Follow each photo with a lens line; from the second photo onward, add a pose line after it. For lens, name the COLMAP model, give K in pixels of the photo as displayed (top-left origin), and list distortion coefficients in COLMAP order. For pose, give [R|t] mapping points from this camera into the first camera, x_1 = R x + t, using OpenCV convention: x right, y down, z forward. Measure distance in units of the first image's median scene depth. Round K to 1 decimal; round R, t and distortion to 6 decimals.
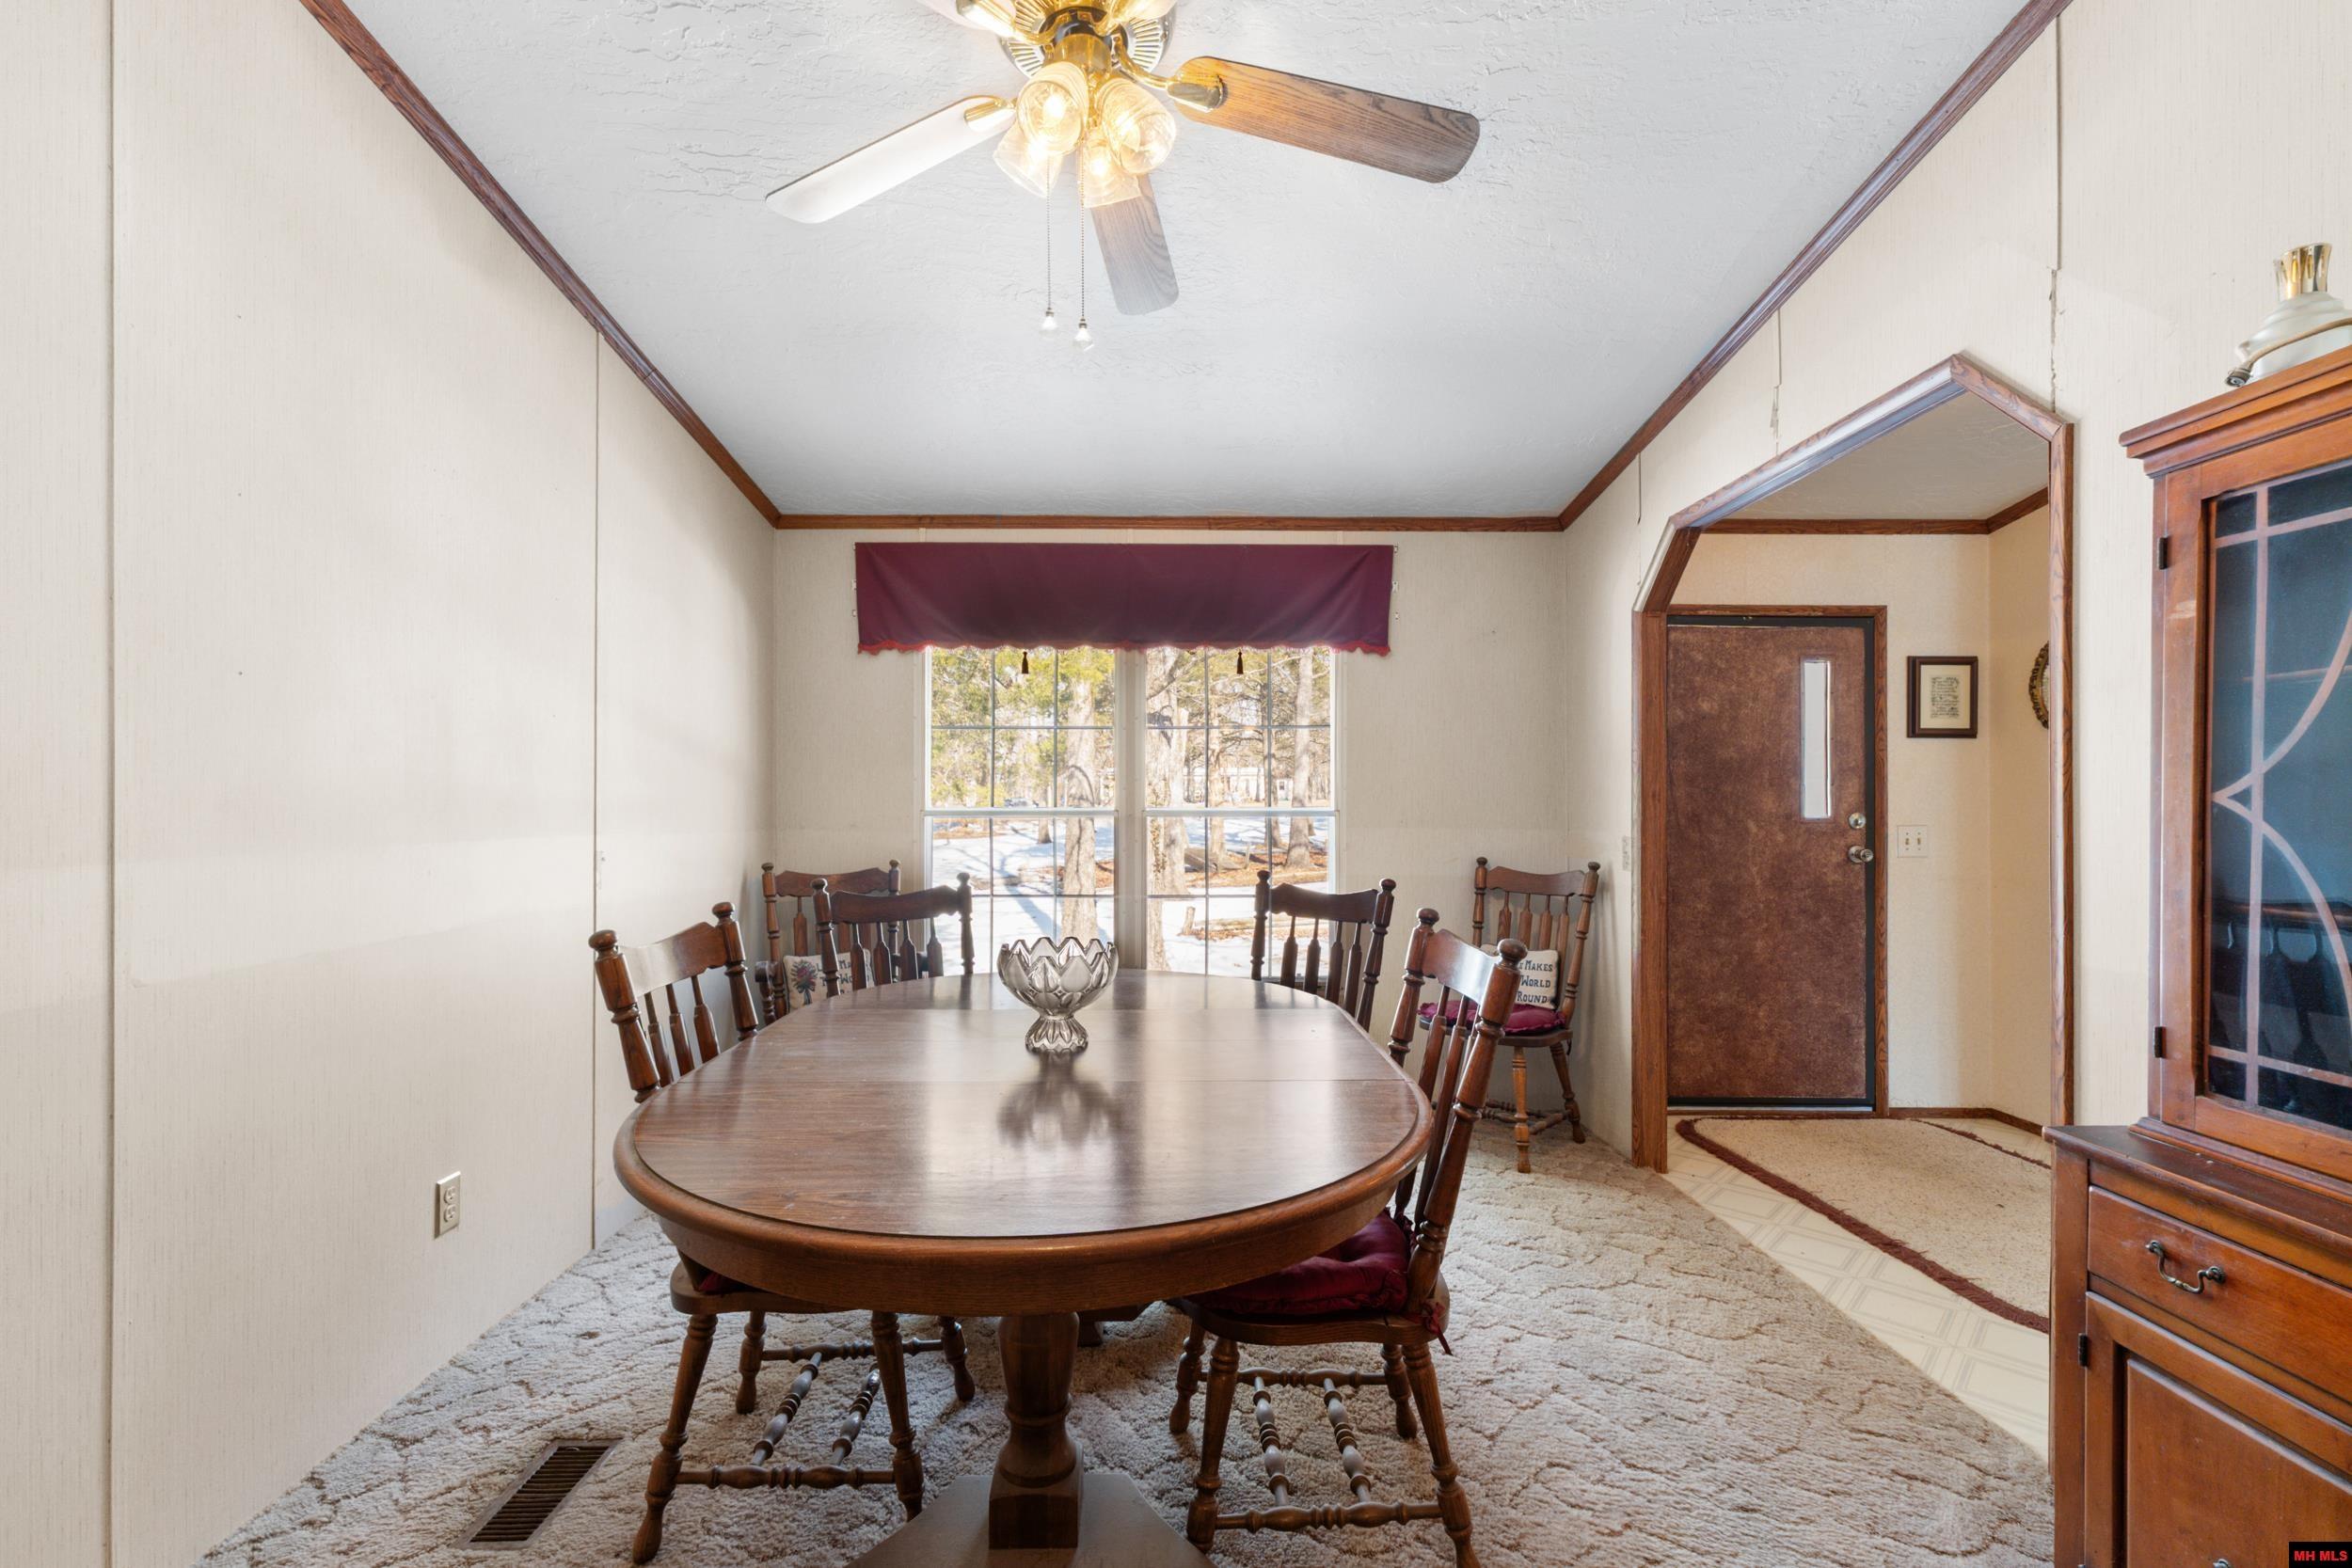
lens RADIAL K [[1012.8, 0, 1104.9], [0, 1012.8, 803.9], [0, 0, 1]] dist [0.003455, 0.000657]
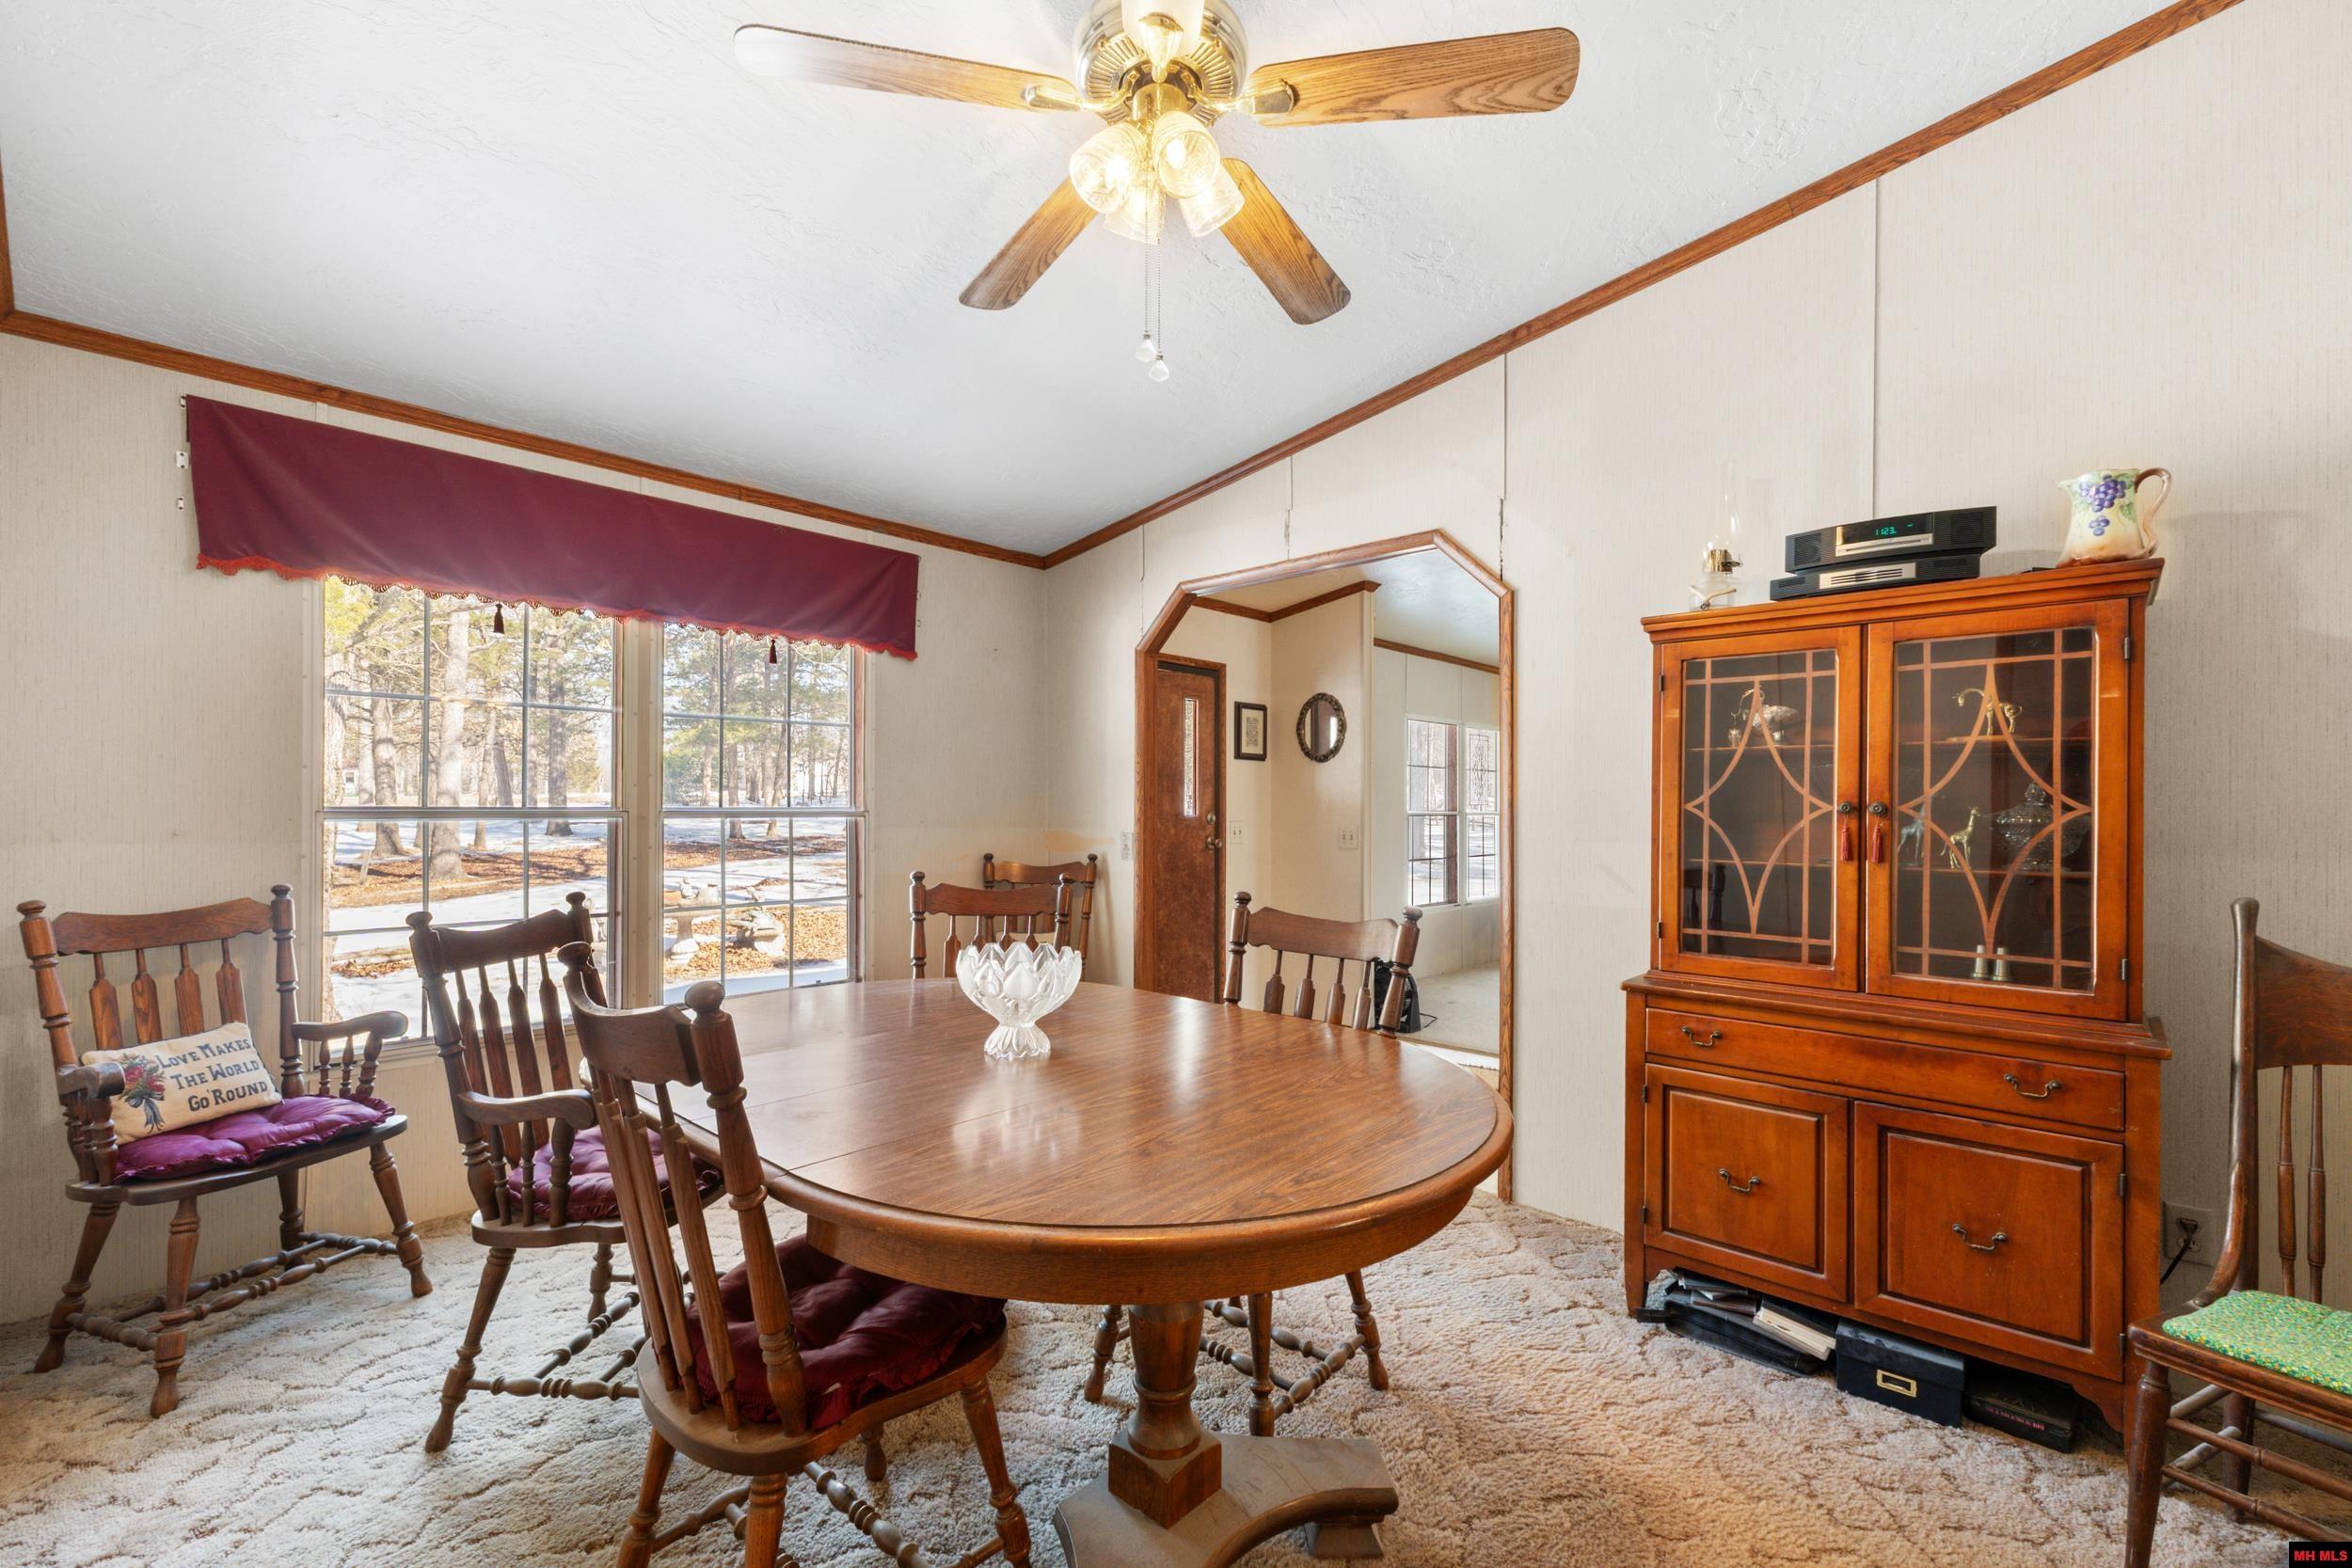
lens RADIAL K [[1012.8, 0, 1183.9], [0, 1012.8, 801.3], [0, 0, 1]] dist [0.003455, 0.000657]
pose [[0.678590, 0.005845, 0.734494, -0.291203], [-0.005041, 0.999982, -0.003300, -0.001449], [-0.734500, -0.001463, 0.678607, 0.096462]]
